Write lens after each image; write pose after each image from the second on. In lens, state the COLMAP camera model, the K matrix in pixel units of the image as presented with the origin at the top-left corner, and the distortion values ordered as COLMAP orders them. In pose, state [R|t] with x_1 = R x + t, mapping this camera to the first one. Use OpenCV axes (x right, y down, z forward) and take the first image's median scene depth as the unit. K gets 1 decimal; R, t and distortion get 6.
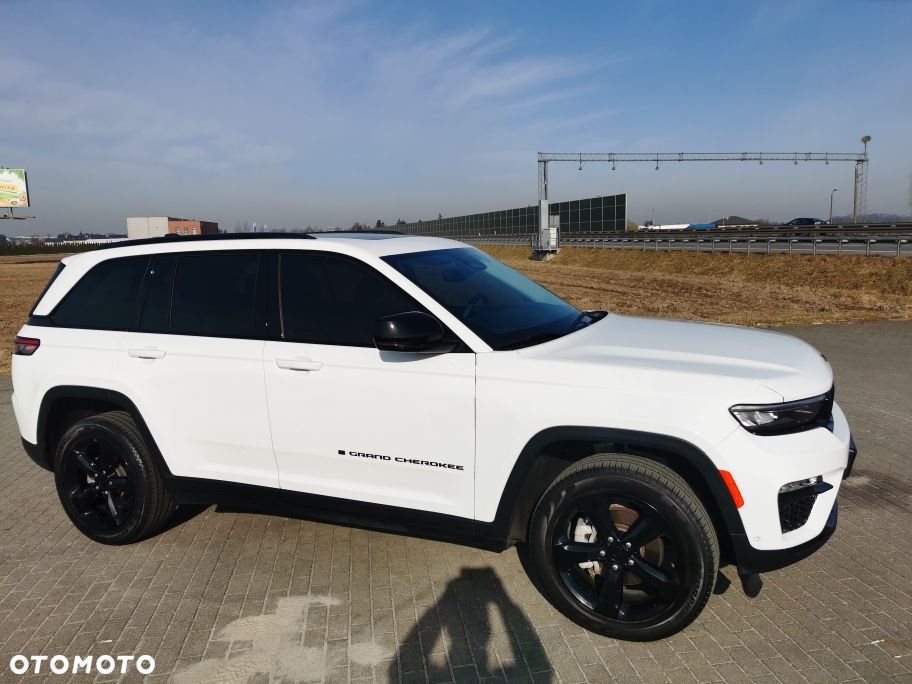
lens RADIAL K [[700.8, 0, 464.3], [0, 700.8, 343.6], [0, 0, 1]] dist [0.077585, -0.112630]
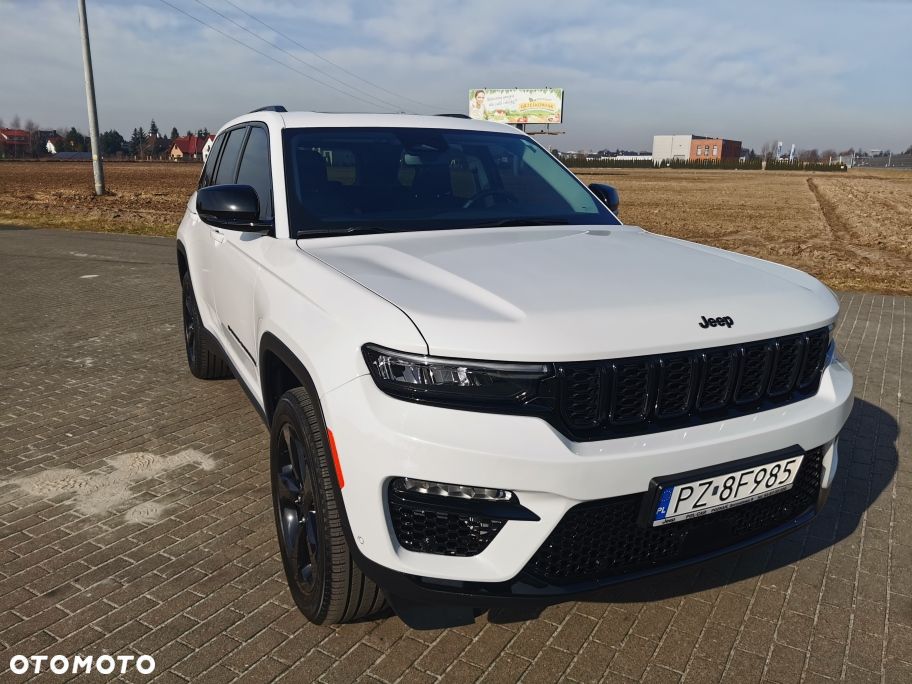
lens RADIAL K [[698.5, 0, 465.0], [0, 698.5, 341.8], [0, 0, 1]] dist [0.073619, -0.098557]
pose [[0.760332, 0.198488, -0.618464, 0.693564], [-0.131971, 0.979512, 0.152118, -0.022201], [0.635986, -0.034041, 0.770949, 0.437955]]
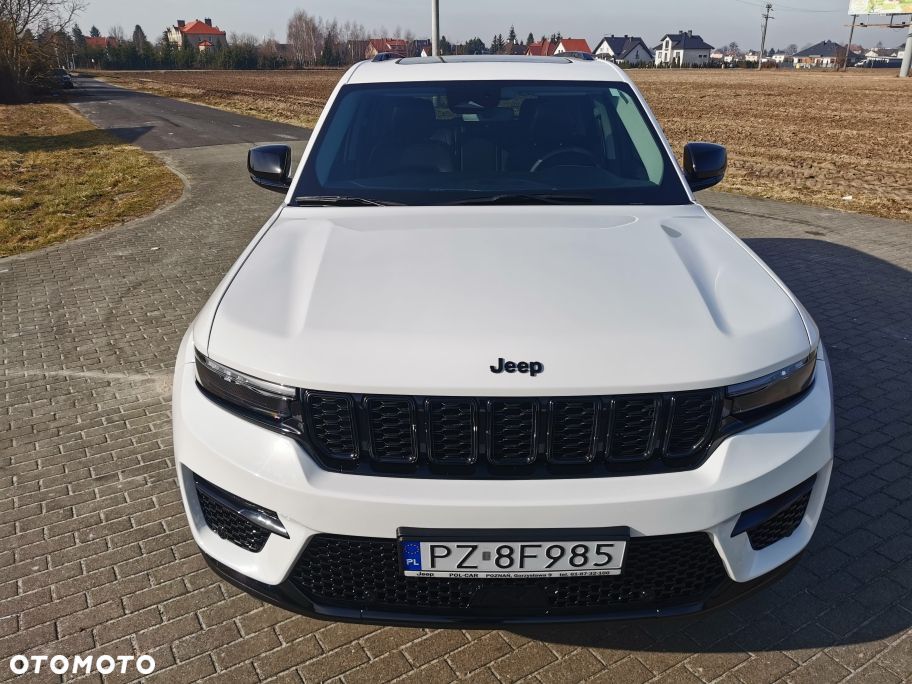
lens RADIAL K [[703.0, 0, 464.6], [0, 703.0, 341.1], [0, 0, 1]] dist [0.050597, -0.065435]
pose [[0.388557, 0.363389, -0.846742, 0.869499], [-0.146467, 0.931623, 0.332605, -0.142654], [0.909709, -0.005216, 0.415213, 0.758502]]
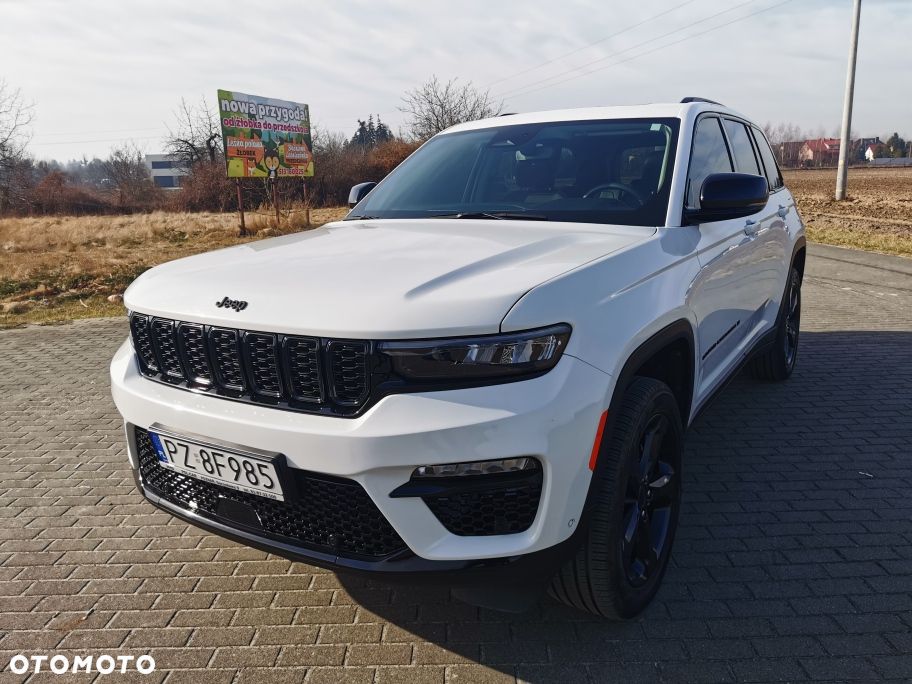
lens RADIAL K [[698.5, 0, 465.0], [0, 698.5, 341.8], [0, 0, 1]] dist [0.073619, -0.098557]
pose [[-0.160840, 0.259577, -0.952235, 1.012253], [-0.113822, 0.953480, 0.279142, -0.128698], [0.980395, 0.153282, -0.123812, 1.233279]]
